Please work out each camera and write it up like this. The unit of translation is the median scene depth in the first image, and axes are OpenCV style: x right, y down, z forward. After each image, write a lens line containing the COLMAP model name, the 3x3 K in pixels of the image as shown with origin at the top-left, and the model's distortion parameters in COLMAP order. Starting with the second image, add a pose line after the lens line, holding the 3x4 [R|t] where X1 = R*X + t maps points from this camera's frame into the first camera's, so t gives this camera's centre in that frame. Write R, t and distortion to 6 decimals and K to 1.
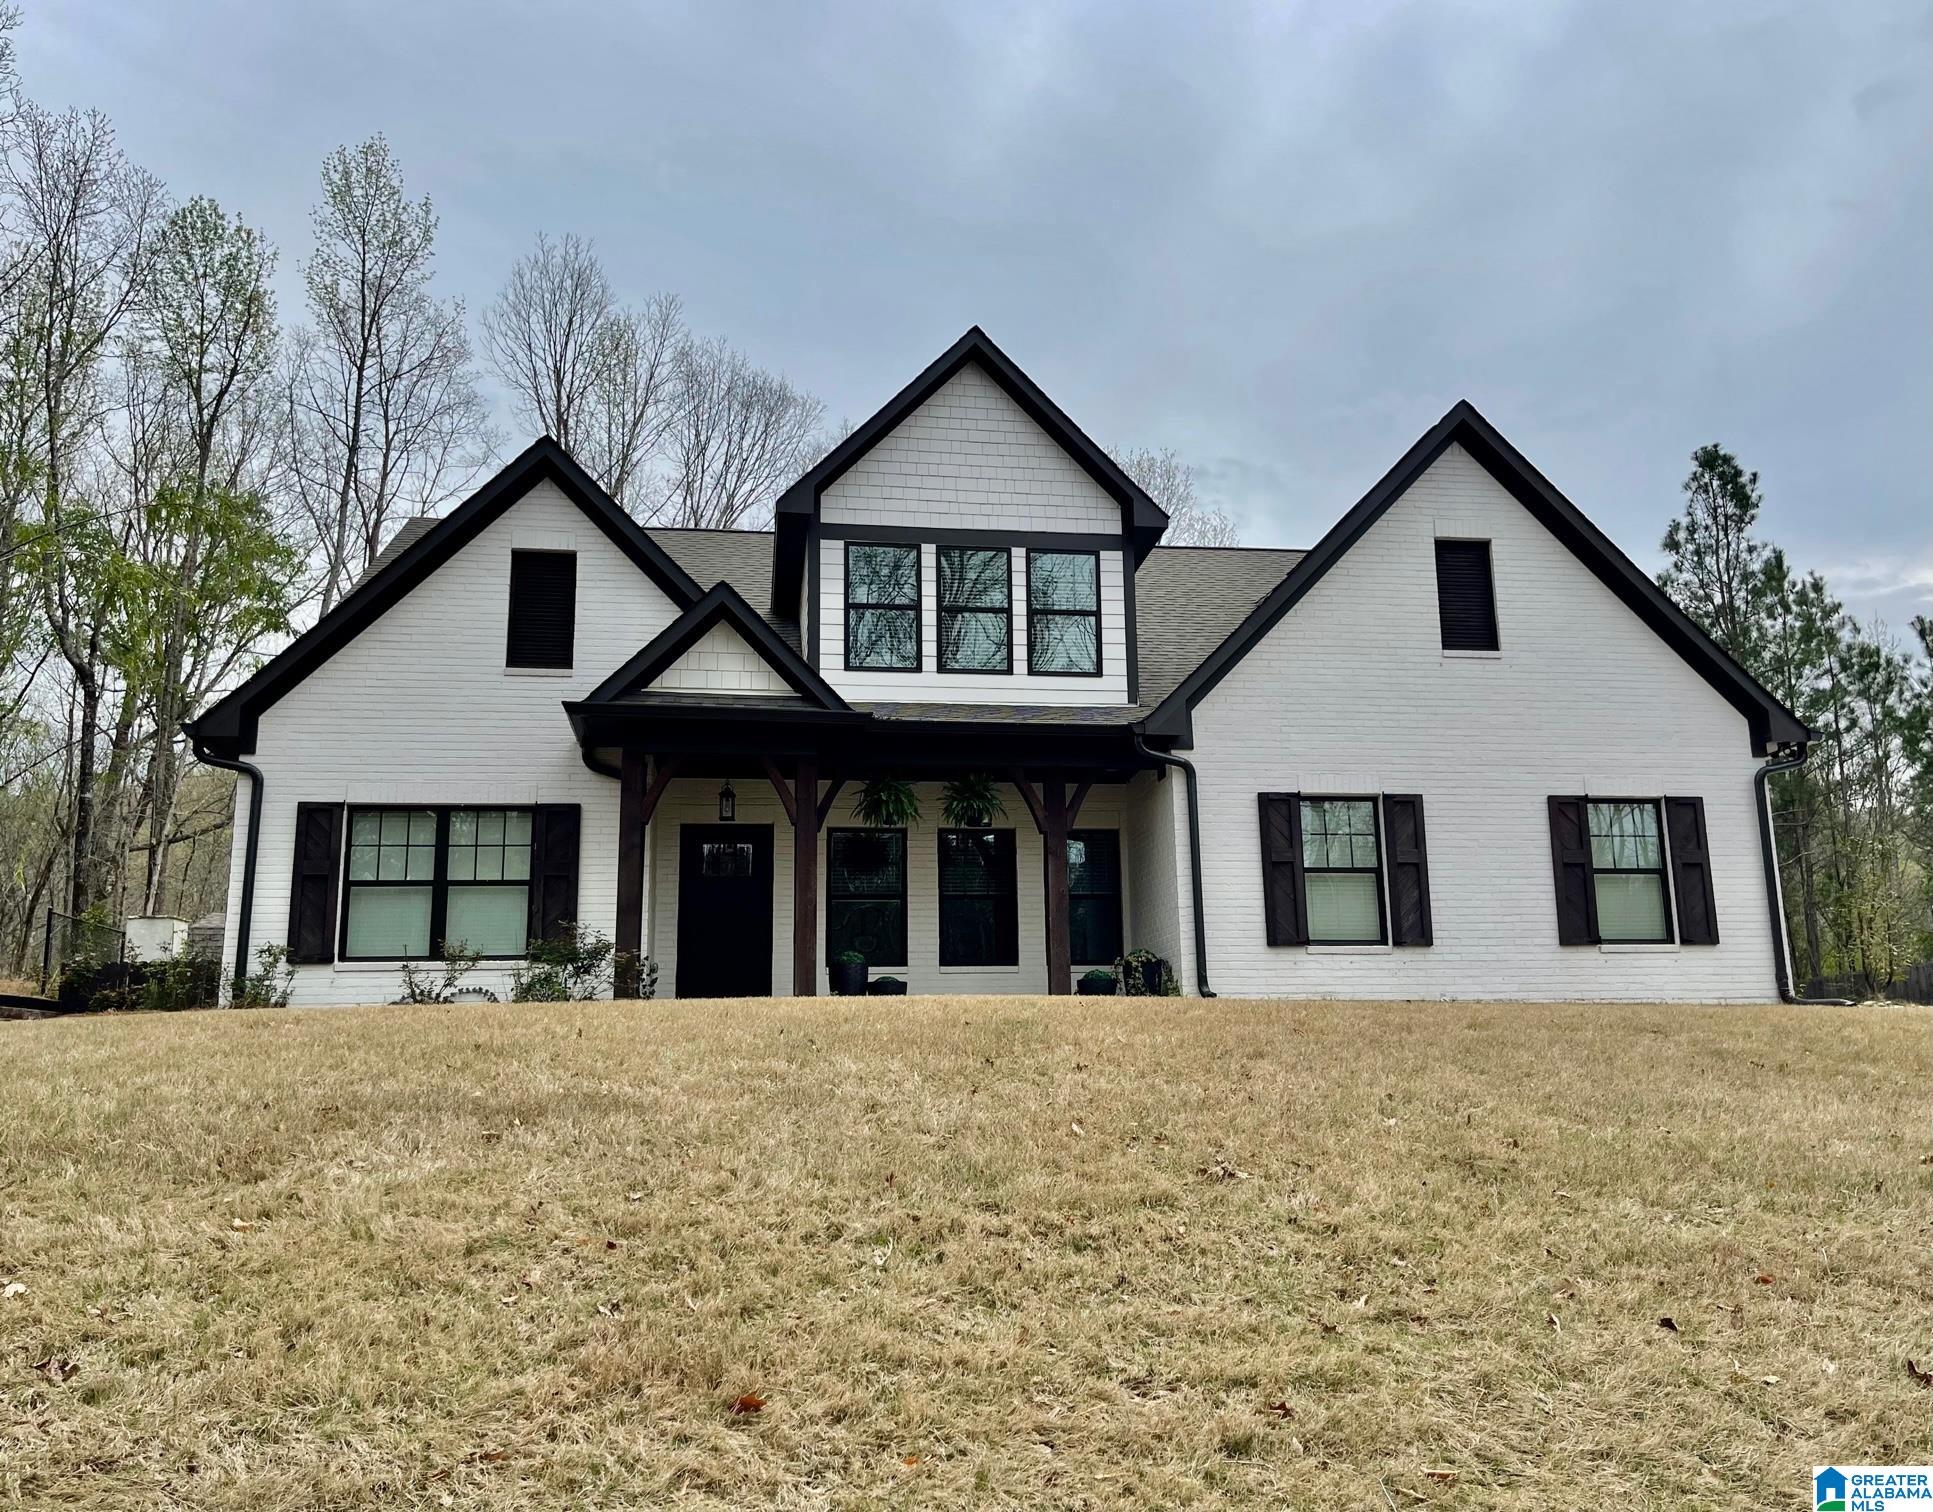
lens RADIAL K [[1588.1, 0, 966.5], [0, 1588.1, 767.8], [0, 0, 1]] dist [0.047351, -0.000850]
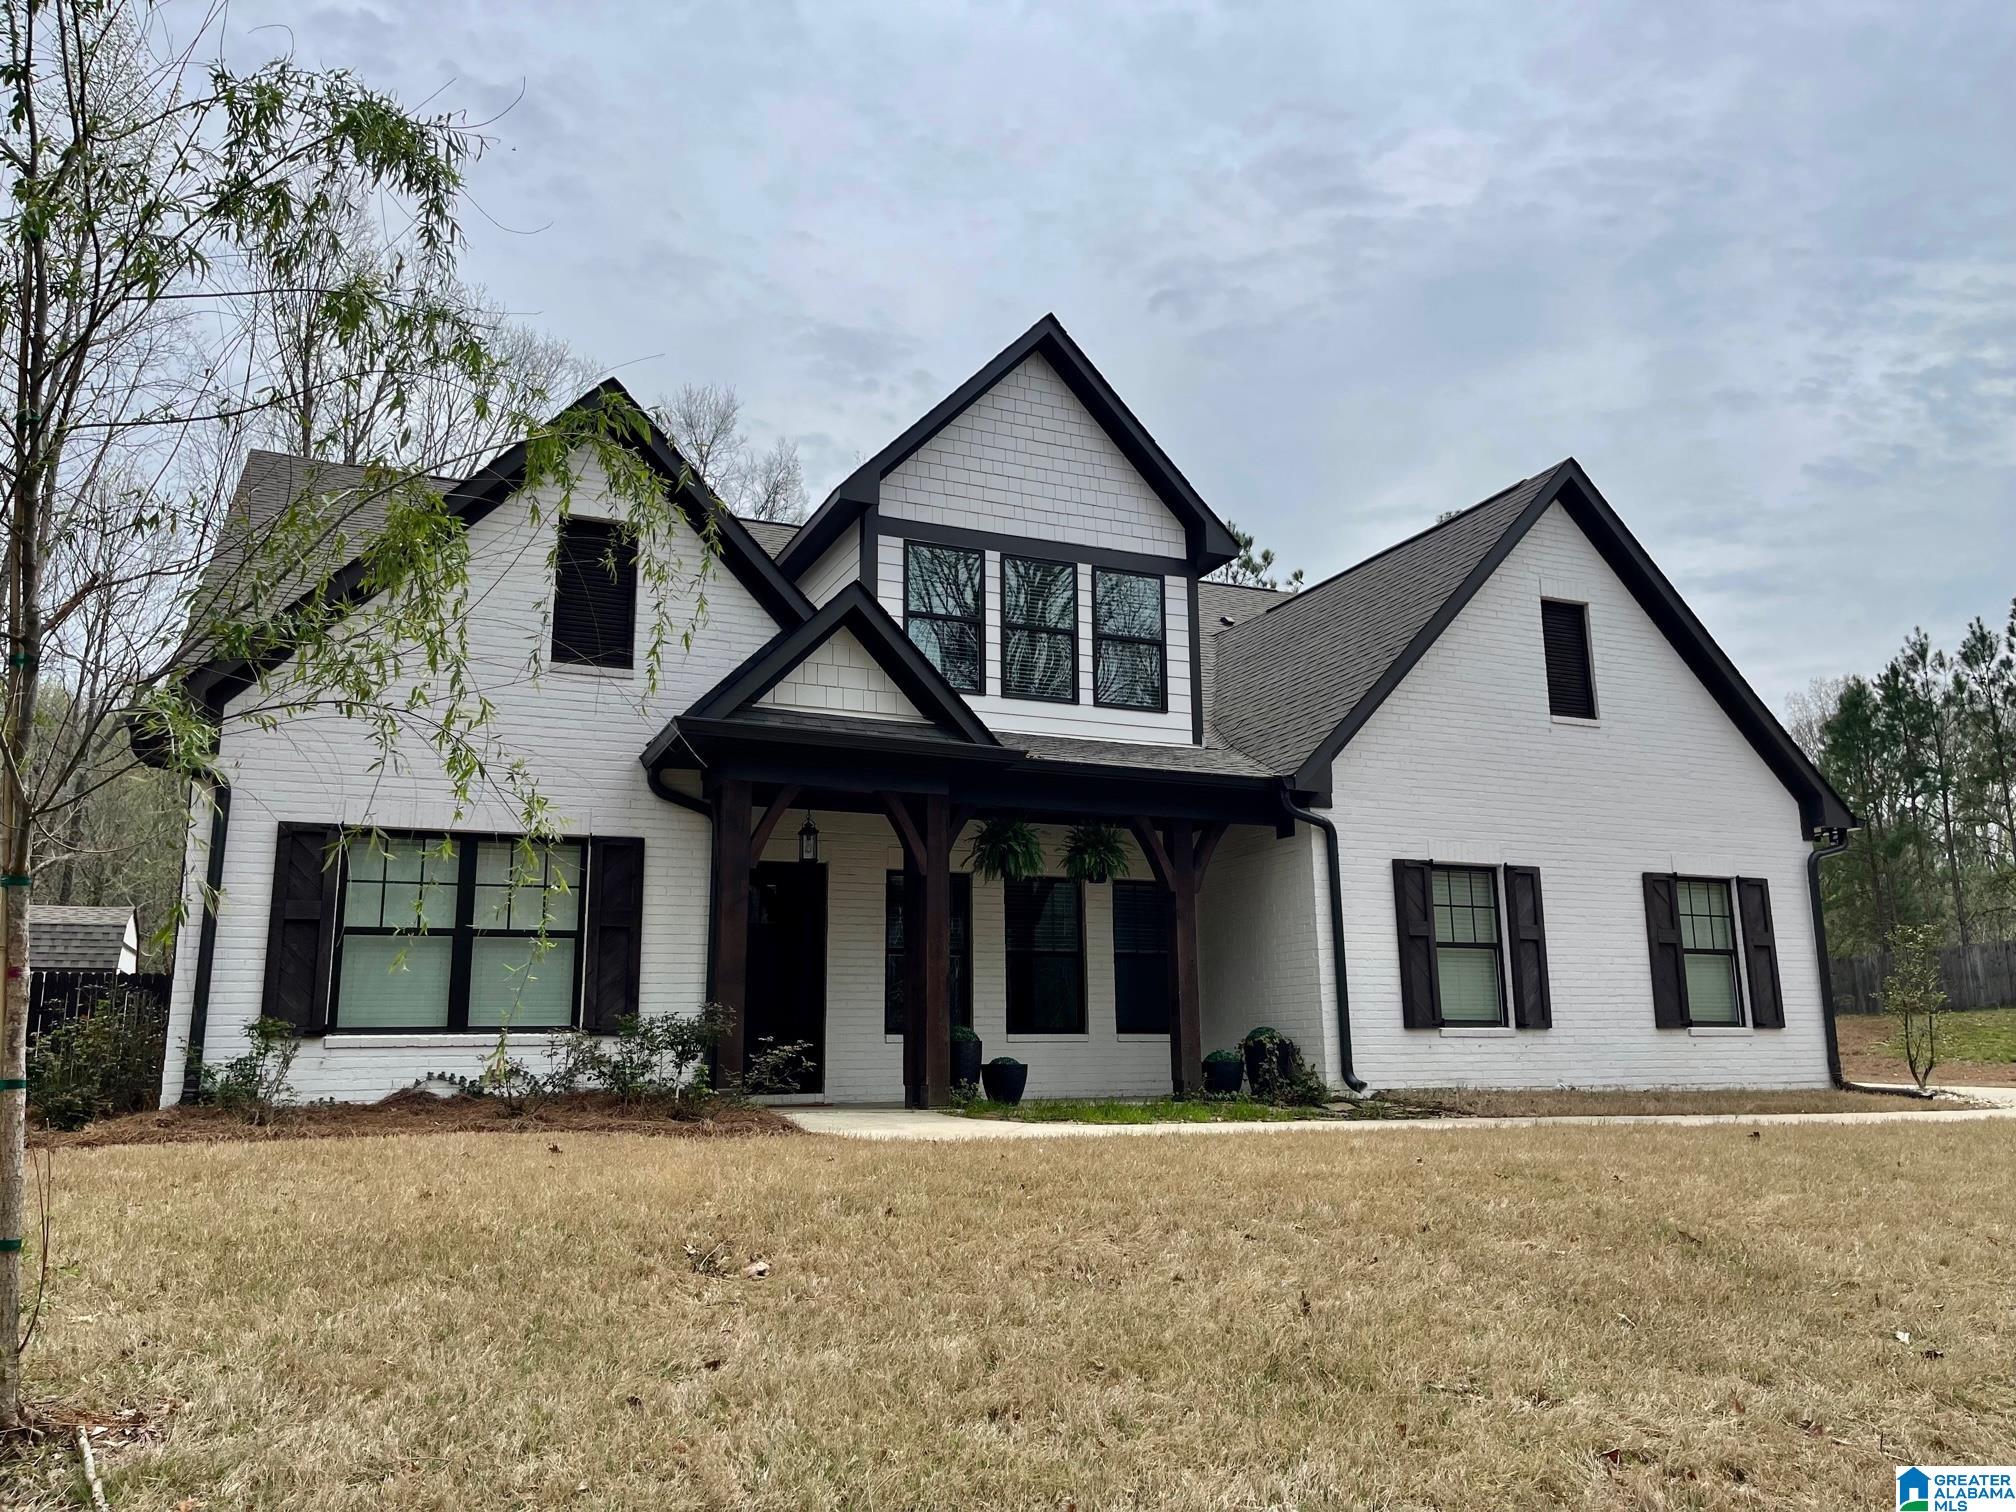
lens RADIAL K [[1535.7, 0, 1008.1], [0, 1535.7, 745.1], [0, 0, 1]] dist [0.030256, 0.000699]
pose [[0.965327, 0.061312, 0.253743, -0.255932], [-0.059283, 0.998119, -0.015643, -0.022412], [-0.254224, 0.000058, 0.967145, 0.191310]]
